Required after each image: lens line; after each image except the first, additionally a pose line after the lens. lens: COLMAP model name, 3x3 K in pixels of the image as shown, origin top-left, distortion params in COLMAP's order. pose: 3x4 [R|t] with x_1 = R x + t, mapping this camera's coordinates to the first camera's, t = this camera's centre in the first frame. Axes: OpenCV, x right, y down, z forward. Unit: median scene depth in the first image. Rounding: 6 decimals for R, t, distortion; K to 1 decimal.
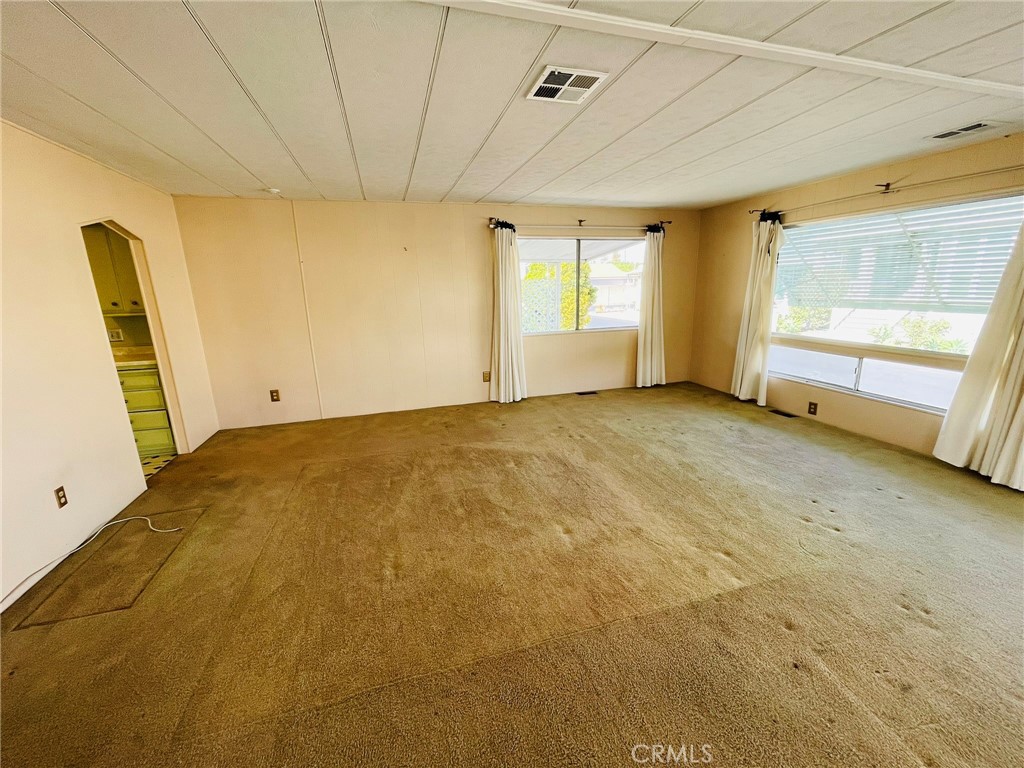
lens RADIAL K [[412.0, 0, 512.0], [0, 412.0, 384.0], [0, 0, 1]] dist [0.003477, -0.002982]
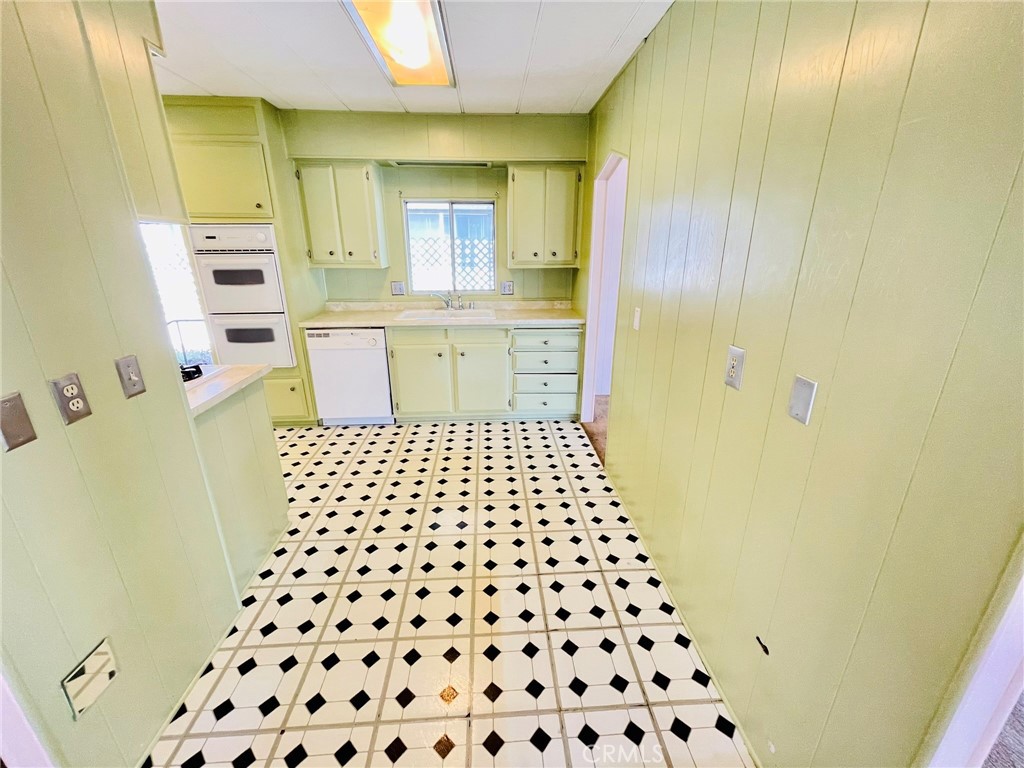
lens RADIAL K [[412.0, 0, 512.0], [0, 412.0, 384.0], [0, 0, 1]] dist [0.003477, -0.002982]
pose [[0.971607, 0.093080, -0.217523, -0.797689], [-0.073869, 0.992747, 0.094856, 0.010669], [0.224775, -0.076095, 0.971435, 0.074917]]
